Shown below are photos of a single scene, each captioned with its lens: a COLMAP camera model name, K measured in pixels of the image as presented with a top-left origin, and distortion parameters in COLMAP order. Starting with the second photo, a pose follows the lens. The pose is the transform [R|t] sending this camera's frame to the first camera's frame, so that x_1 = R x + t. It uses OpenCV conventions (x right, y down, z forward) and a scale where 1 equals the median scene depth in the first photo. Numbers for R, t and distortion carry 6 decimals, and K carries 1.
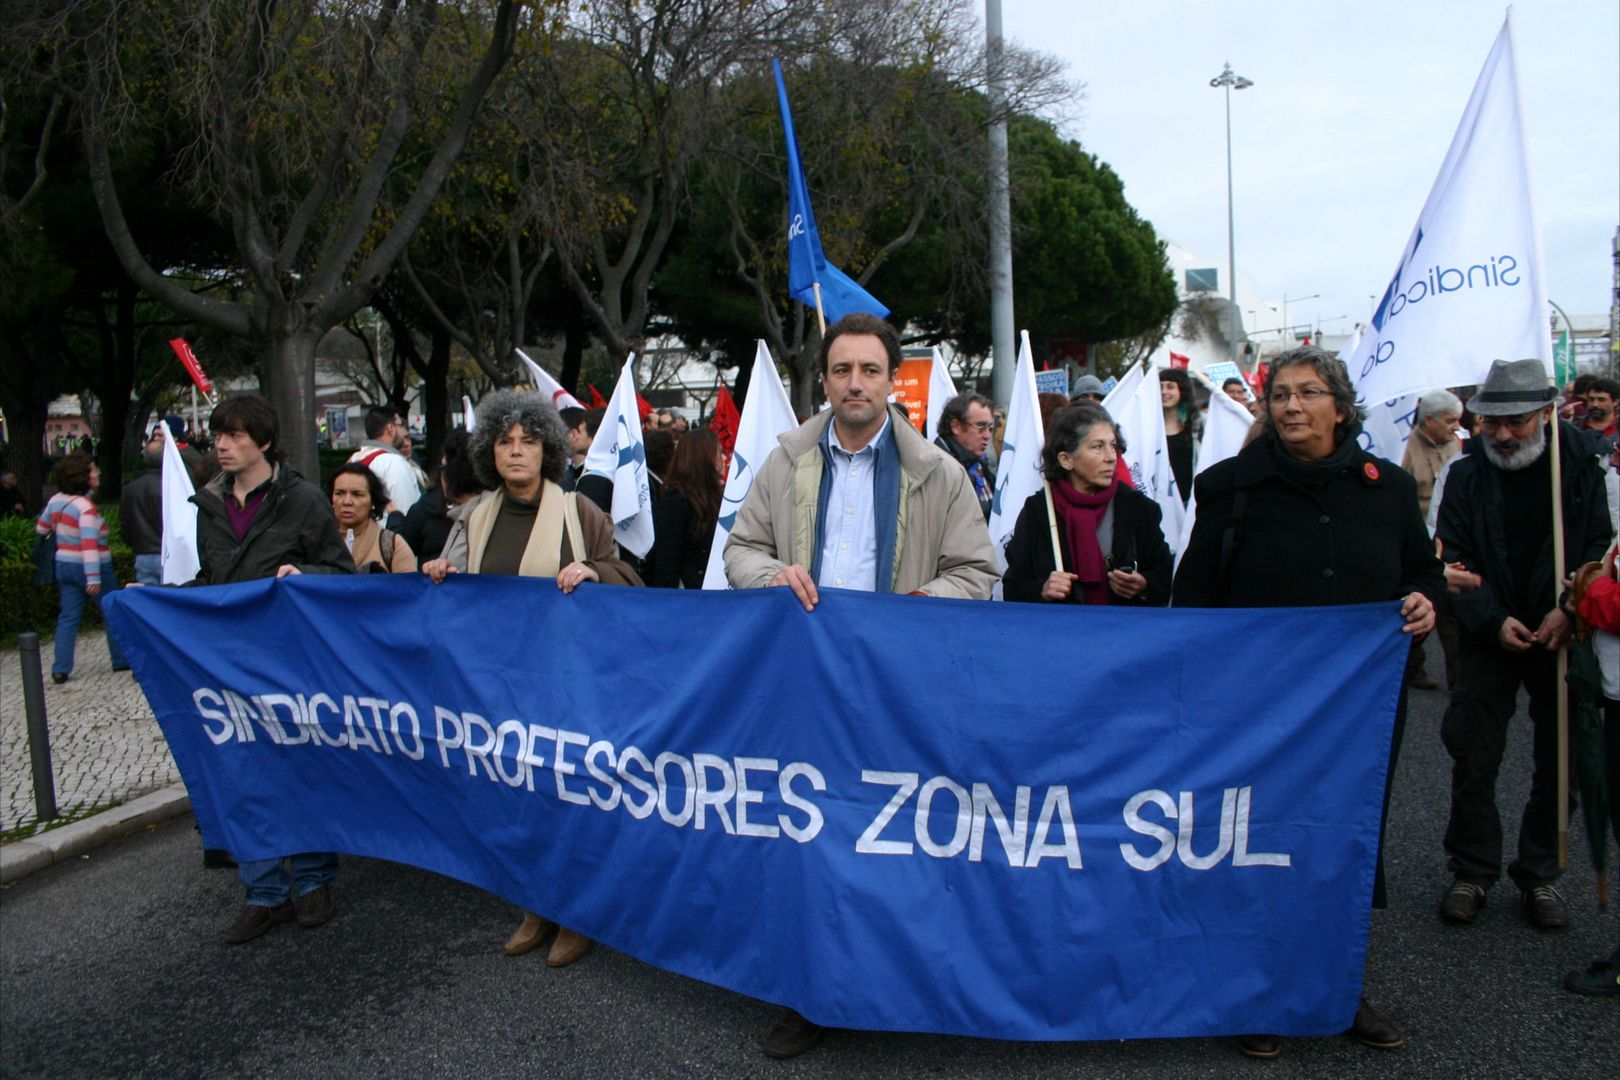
lens RADIAL K [[1330.0, 0, 810.0], [0, 1330.0, 540.0], [0, 0, 1]] dist [-0.157704, 0.119273]
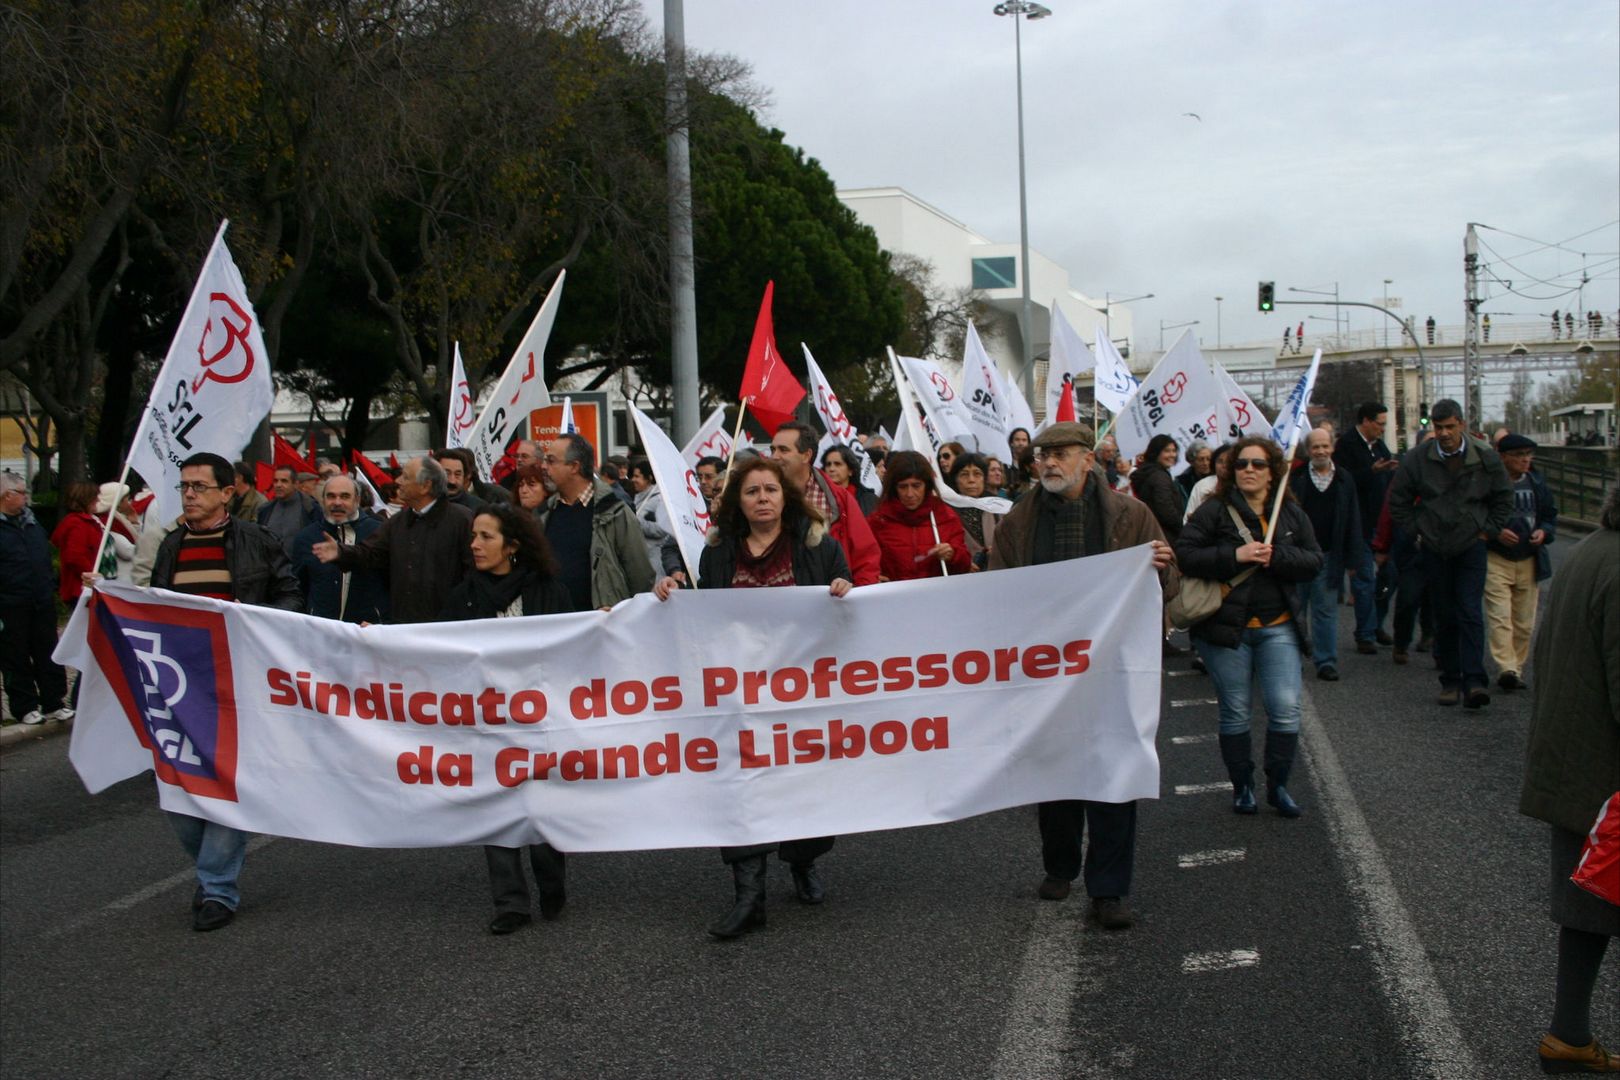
lens RADIAL K [[1975.8, 0, 826.4], [0, 1975.8, 534.2], [0, 0, 1]] dist [-0.079332, 0.046341]
pose [[0.981219, -0.007107, 0.192766, -0.009231], [0.018142, 0.998291, -0.055543, 0.020637], [-0.192042, 0.057997, 0.979671, -0.232377]]
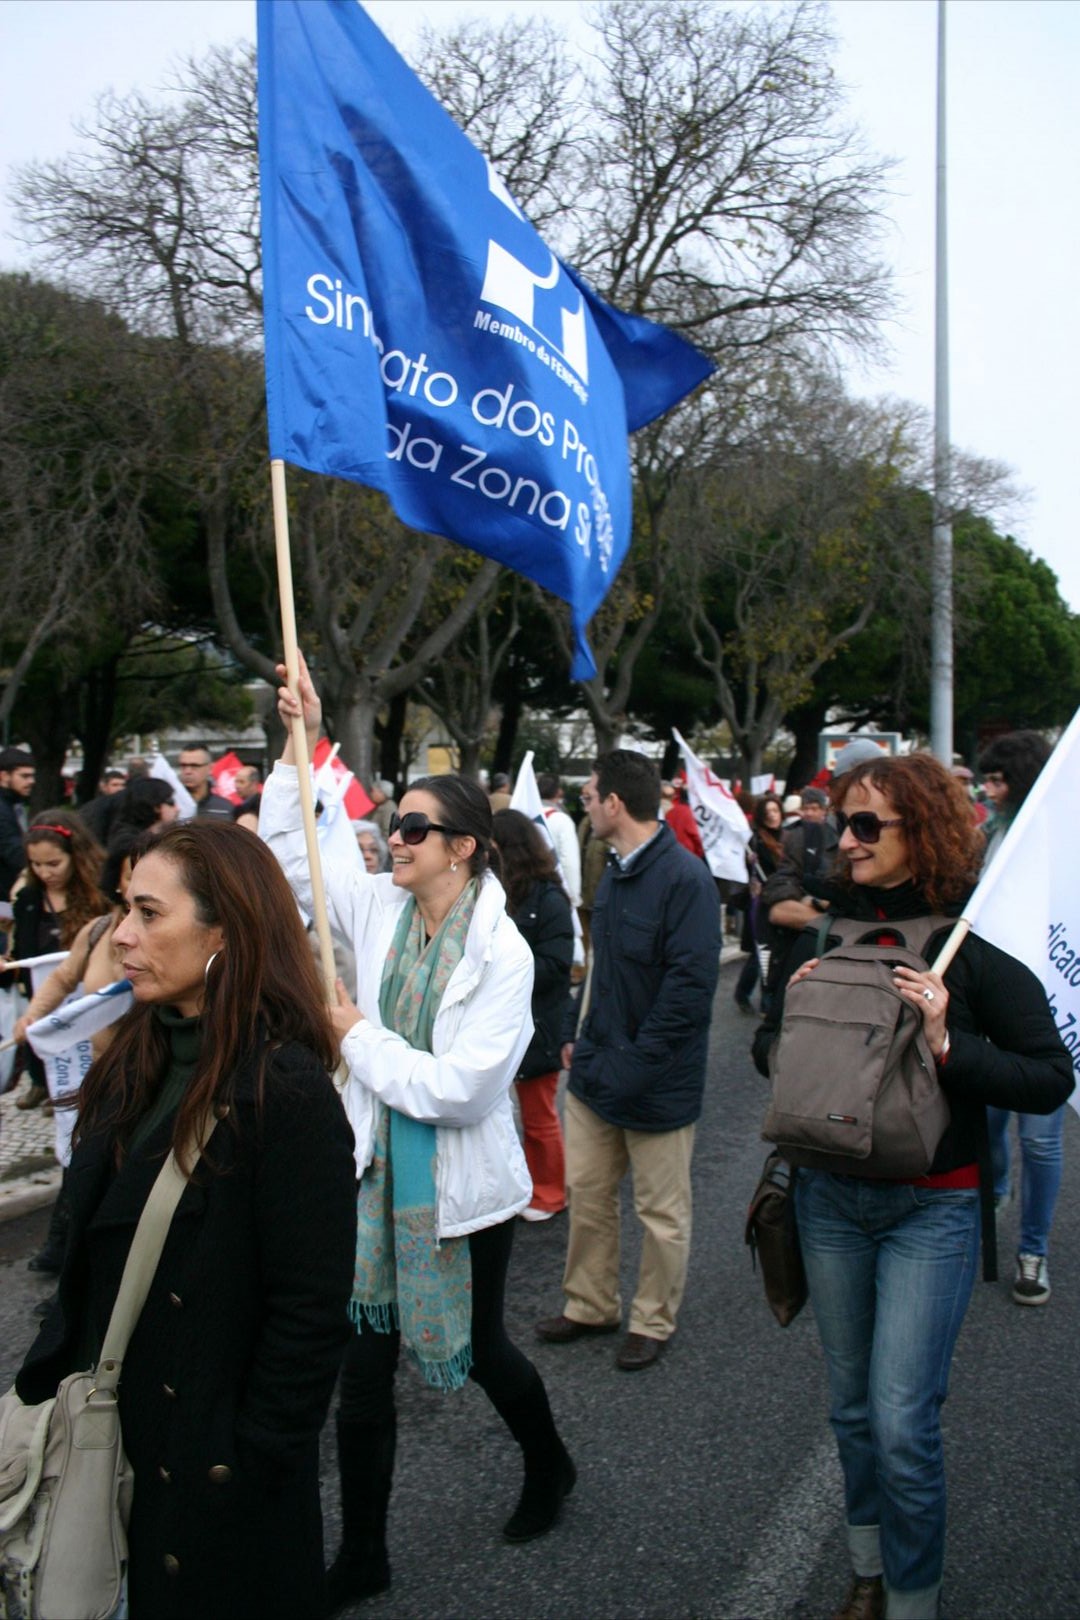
lens RADIAL K [[1308.2, 0, 540.0], [0, 1308.2, 810.0], [0, 0, 1]] dist [-0.106700, -0.002035]
pose [[0.990776, 0.041241, -0.129084, -0.031546], [-0.050766, 0.996155, -0.071397, 0.004966], [0.125643, 0.077292, 0.989060, -0.050517]]
